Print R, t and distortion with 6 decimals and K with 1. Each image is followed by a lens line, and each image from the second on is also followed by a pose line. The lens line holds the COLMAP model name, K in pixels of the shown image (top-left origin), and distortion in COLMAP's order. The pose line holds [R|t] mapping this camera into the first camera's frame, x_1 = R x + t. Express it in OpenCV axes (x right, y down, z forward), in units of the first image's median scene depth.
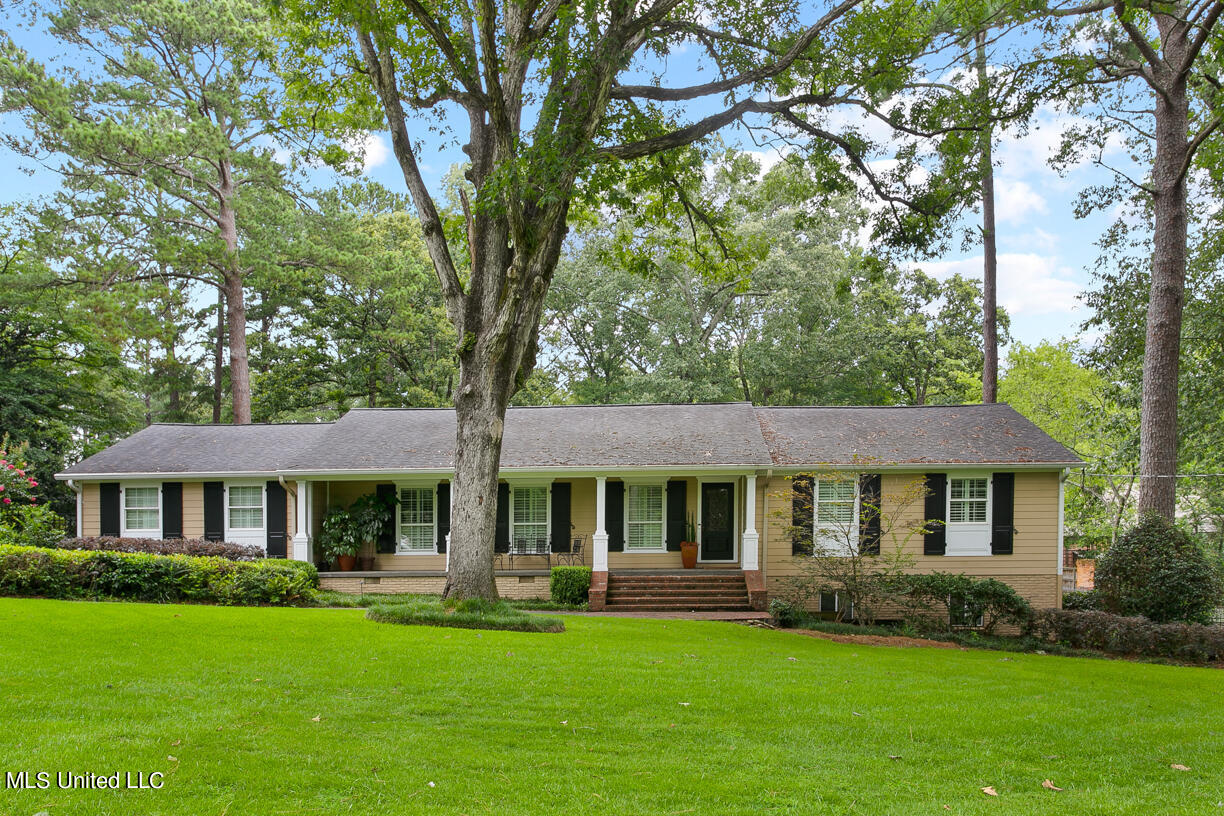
lens RADIAL K [[953.6, 0, 613.5], [0, 953.6, 414.7], [0, 0, 1]] dist [-0.034578, 0.000304]
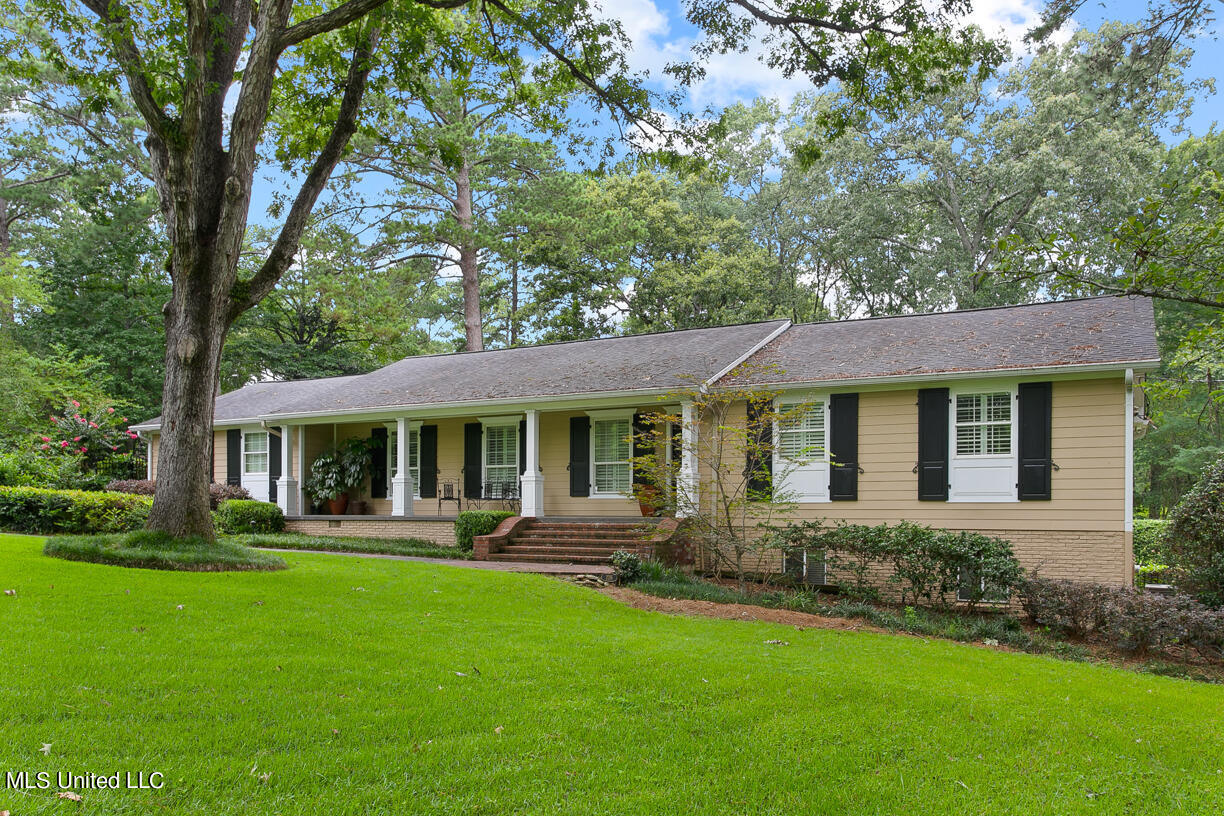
lens RADIAL K [[953.6, 0, 612.7], [0, 953.6, 407.6], [0, 0, 1]] dist [-0.034578, 0.000304]
pose [[0.898224, -0.038193, -0.437875, 0.437348], [0.049810, 0.998645, 0.015071, 0.053904], [0.436706, -0.035348, 0.898910, 0.247445]]
